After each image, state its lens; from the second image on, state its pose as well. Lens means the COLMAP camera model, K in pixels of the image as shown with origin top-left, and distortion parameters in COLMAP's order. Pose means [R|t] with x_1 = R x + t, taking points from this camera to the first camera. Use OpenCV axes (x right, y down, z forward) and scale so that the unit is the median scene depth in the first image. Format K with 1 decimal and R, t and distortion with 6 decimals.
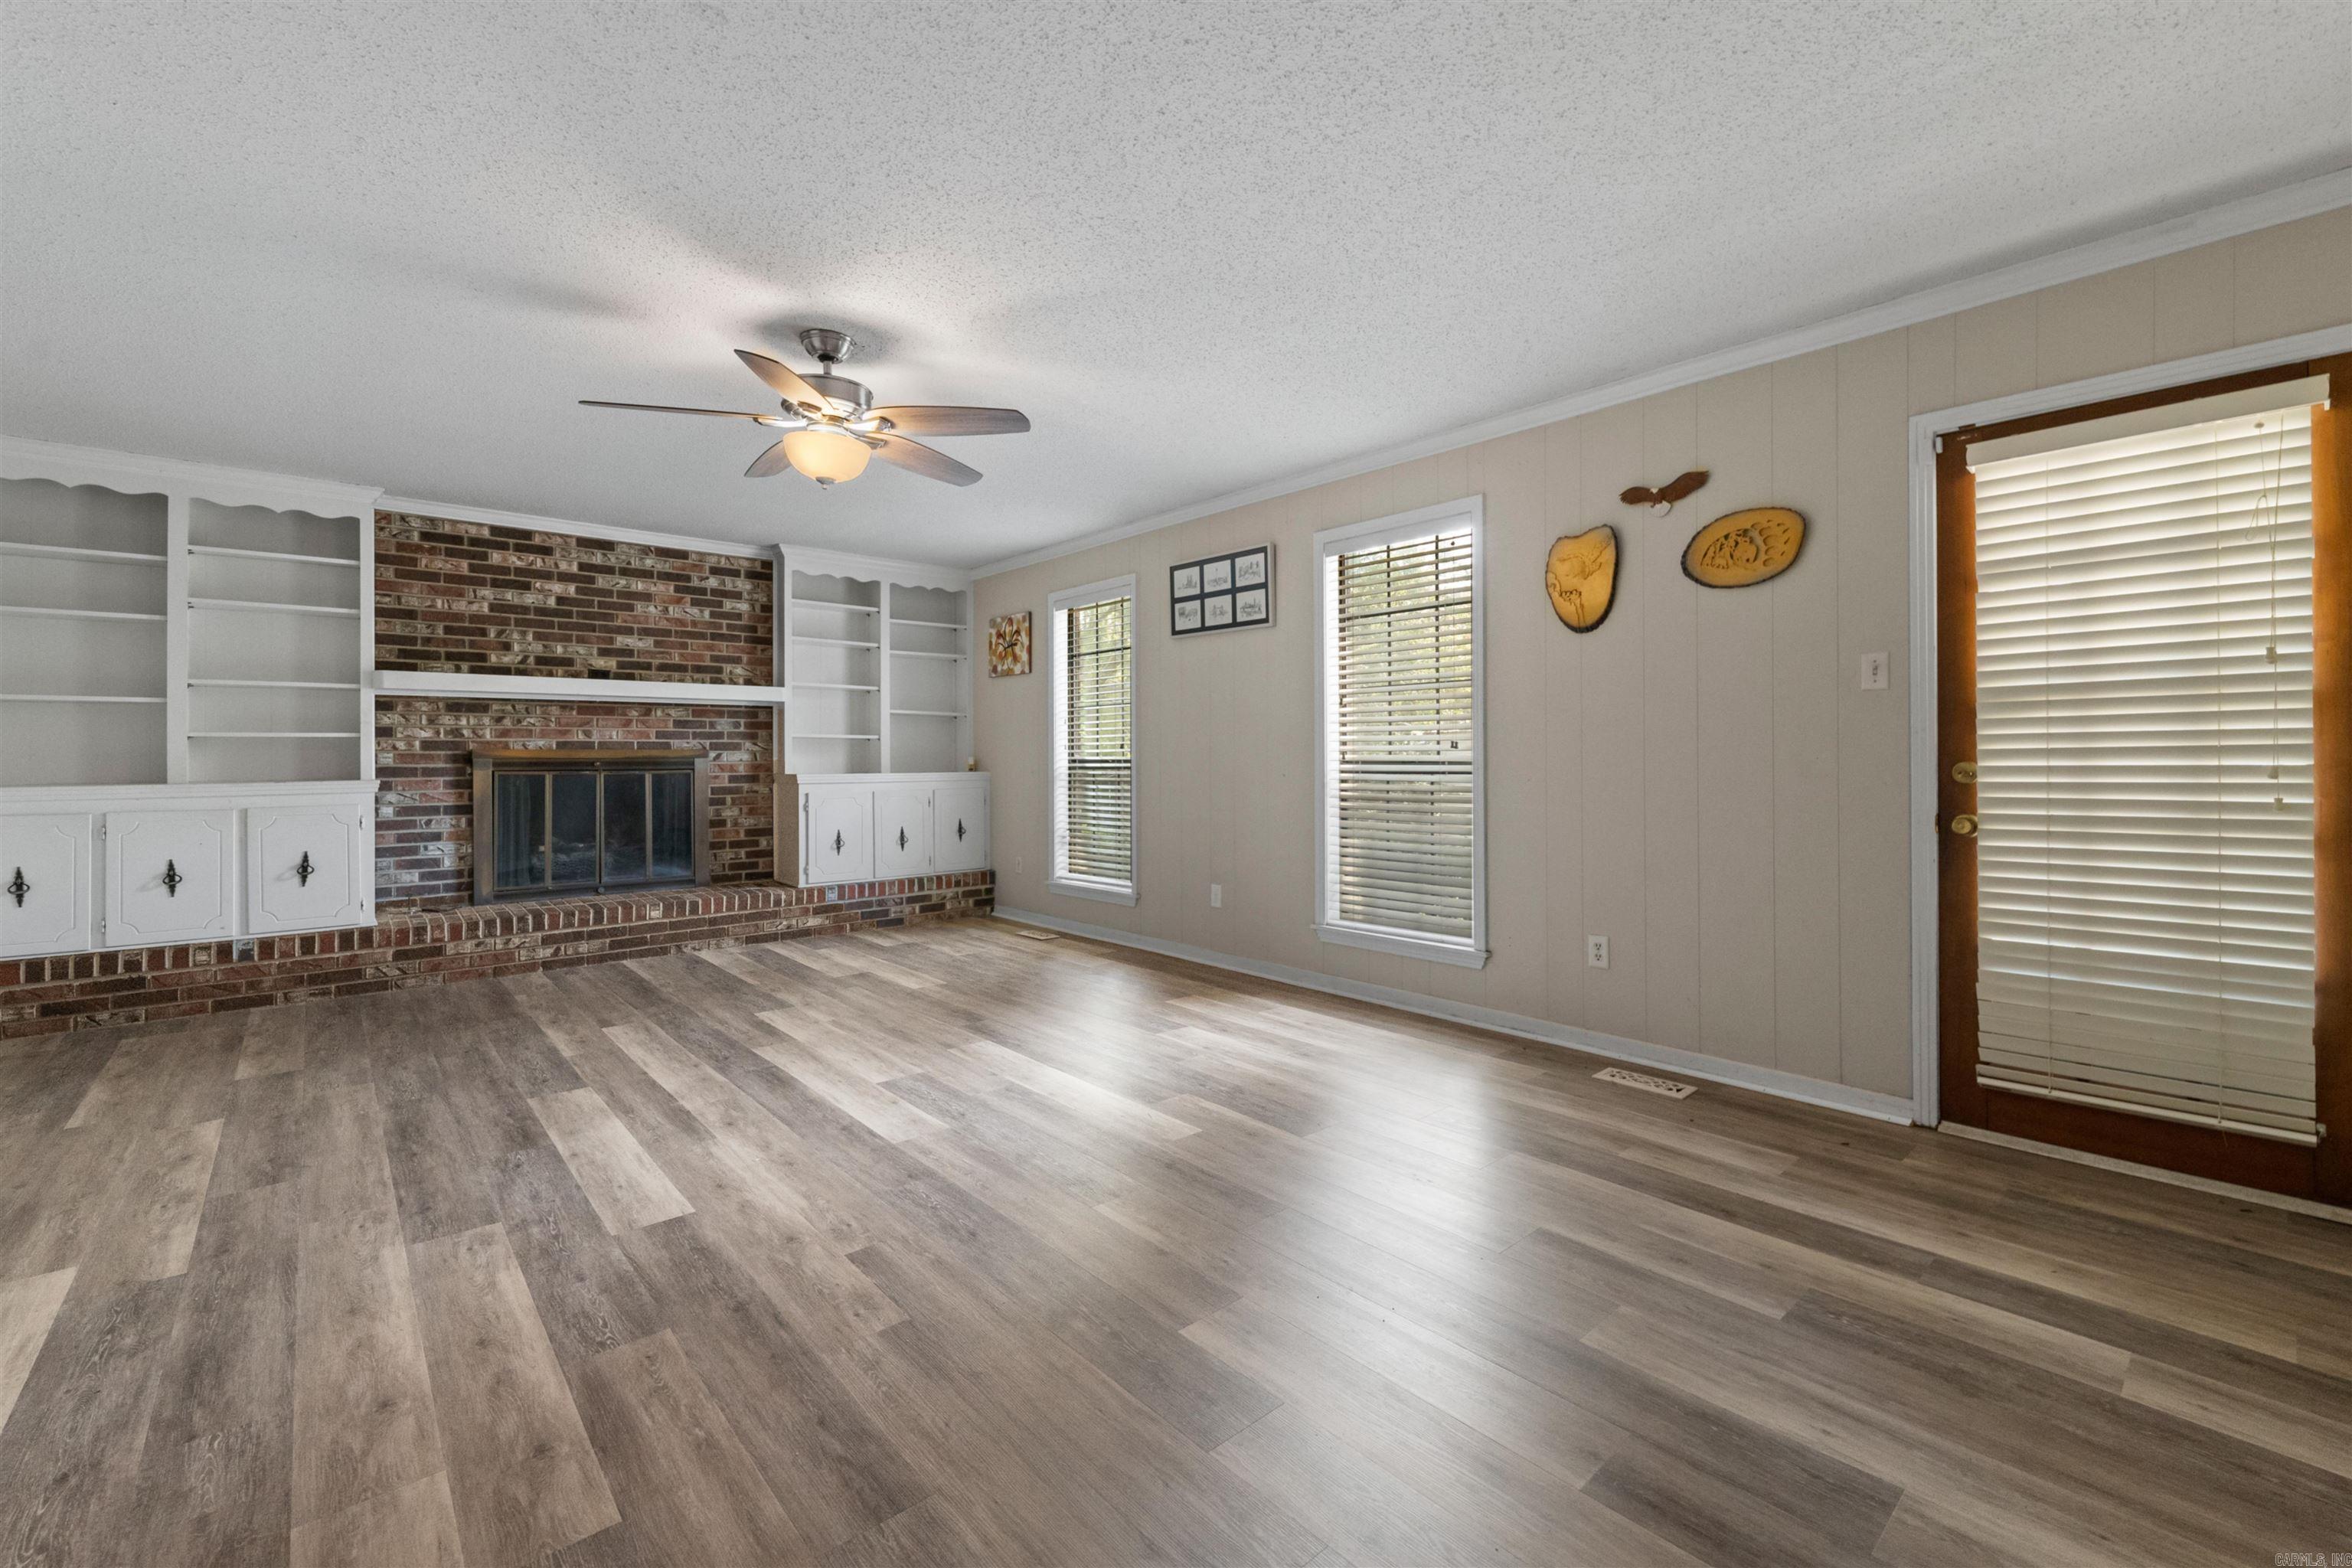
lens RADIAL K [[971.8, 0, 1182.0], [0, 971.8, 749.3], [0, 0, 1]] dist [0.002903, -0.003140]
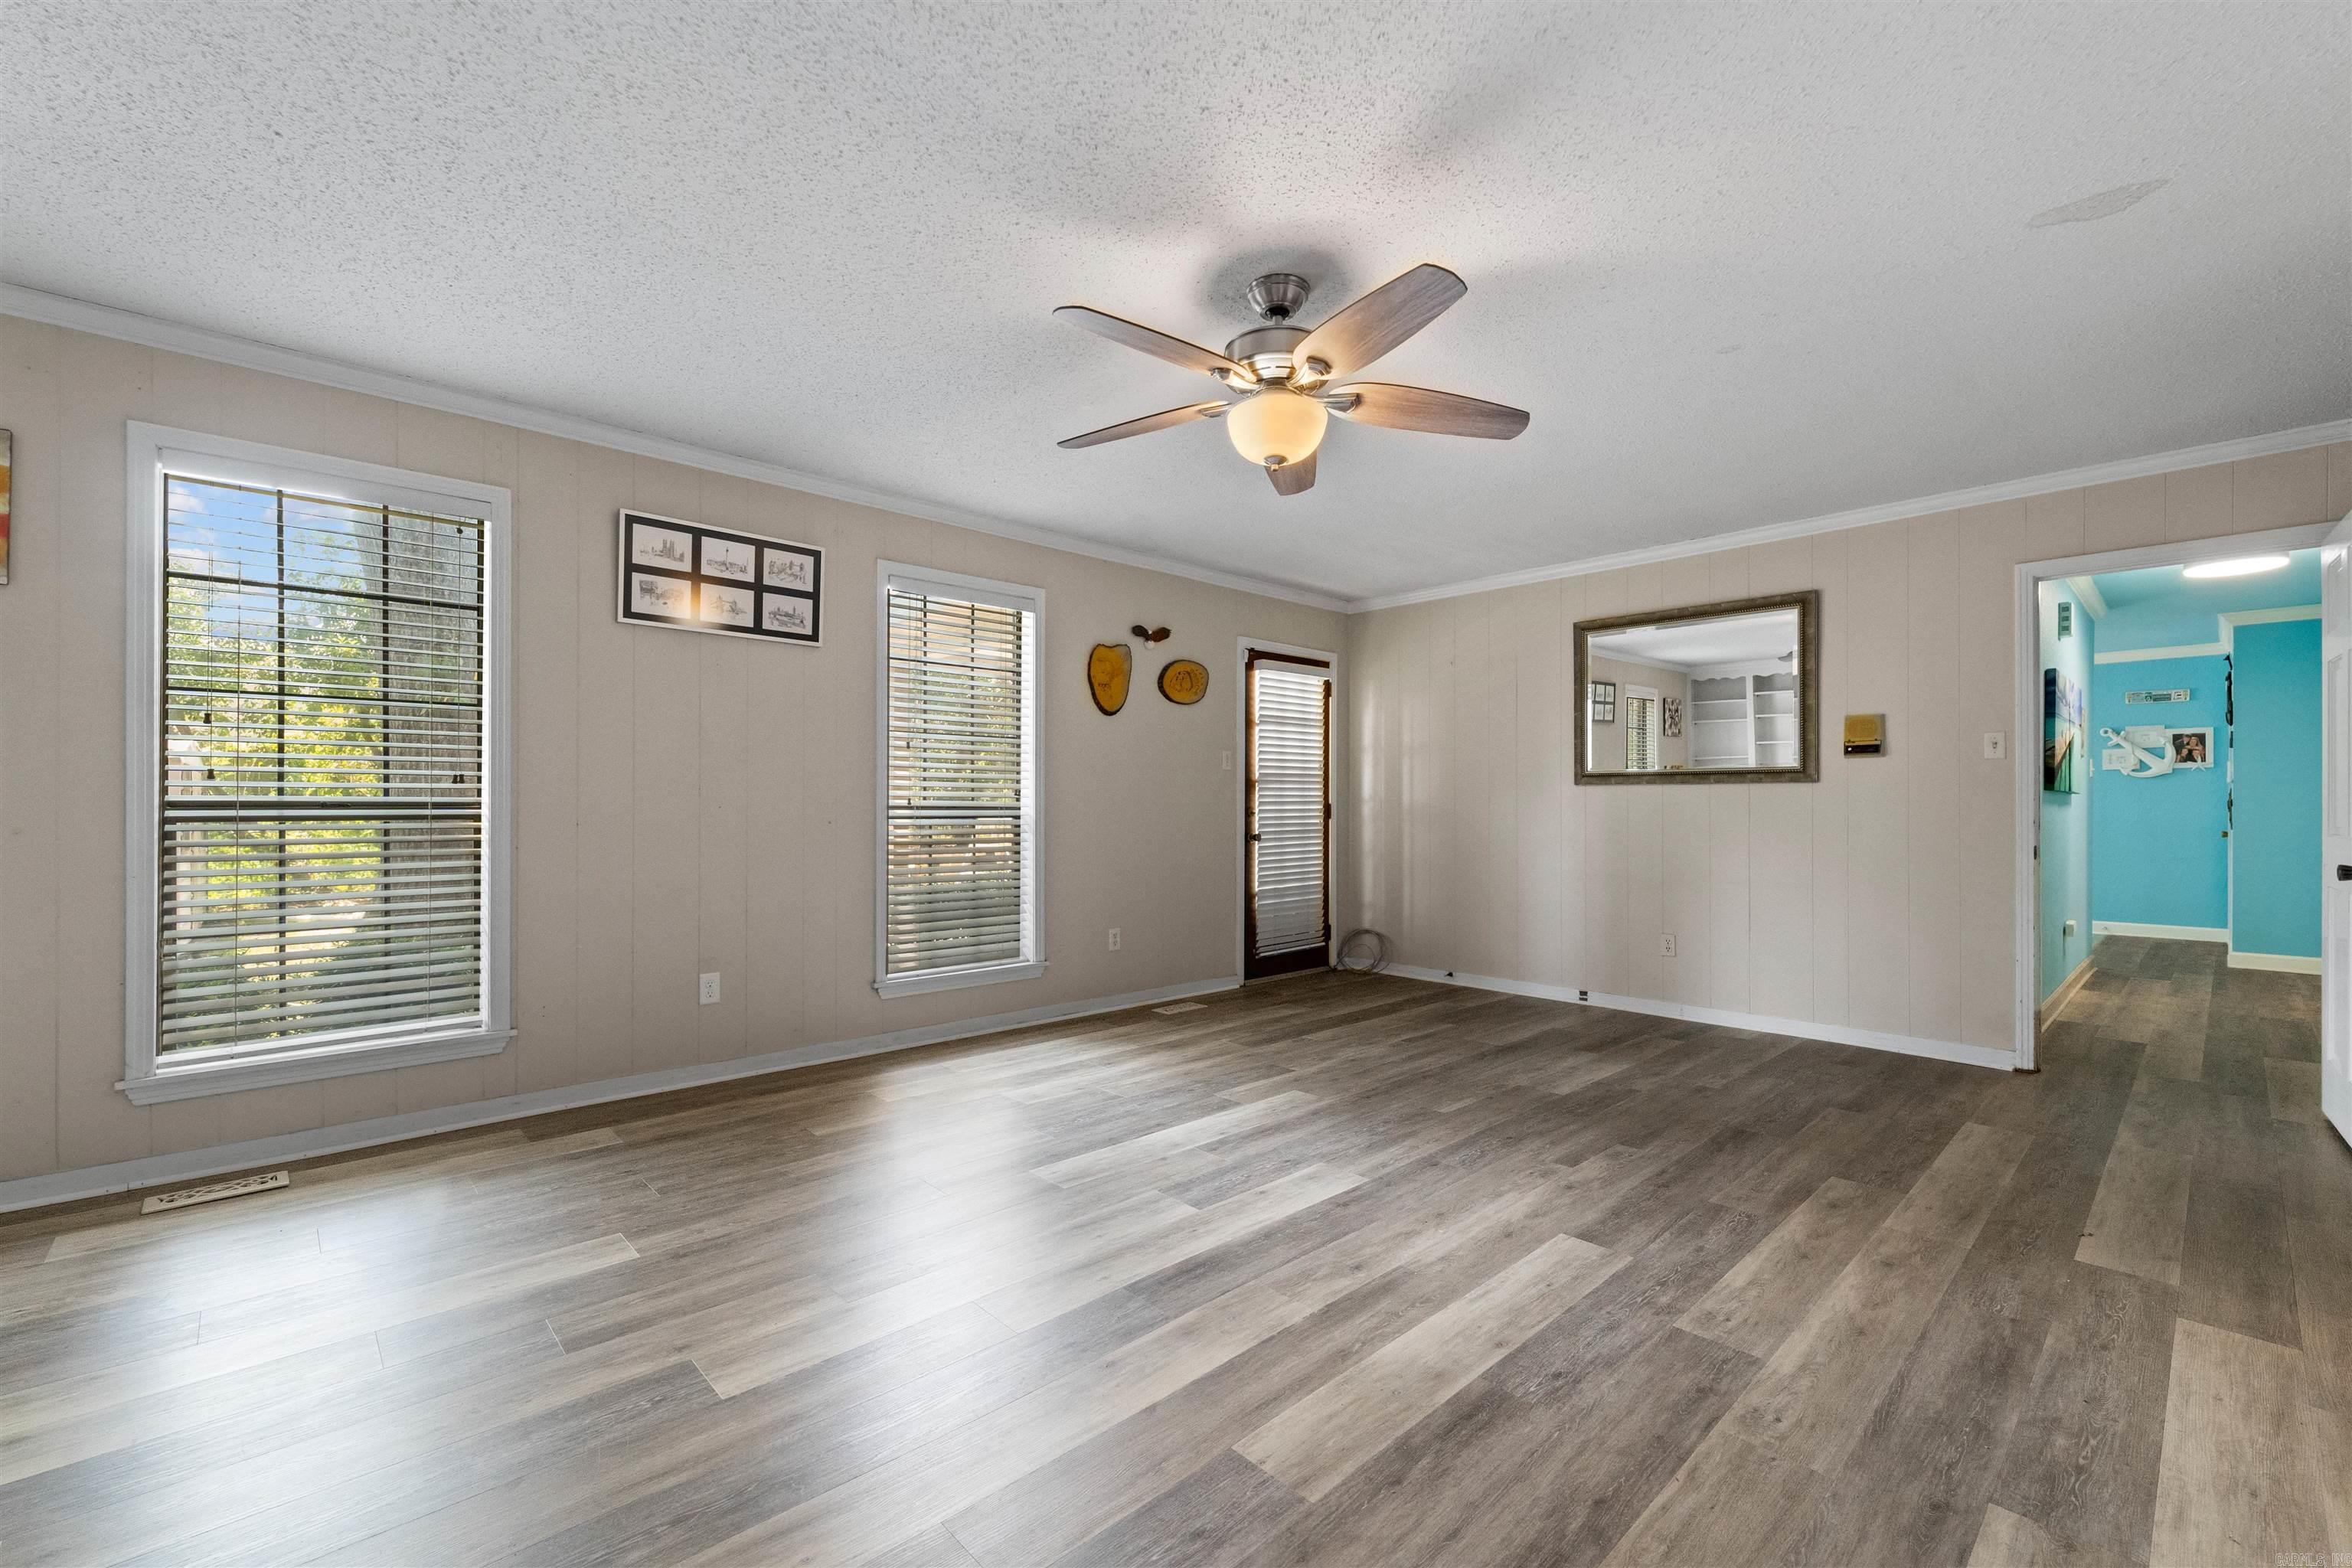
lens RADIAL K [[988.5, 0, 1166.7], [0, 988.5, 782.0], [0, 0, 1]] dist [0.013857, -0.008260]
pose [[-0.023733, 0.026242, 0.999374, -1.406664], [-0.010107, 0.999598, -0.026488, 0.019692], [-0.999667, -0.010729, -0.023458, 1.303425]]
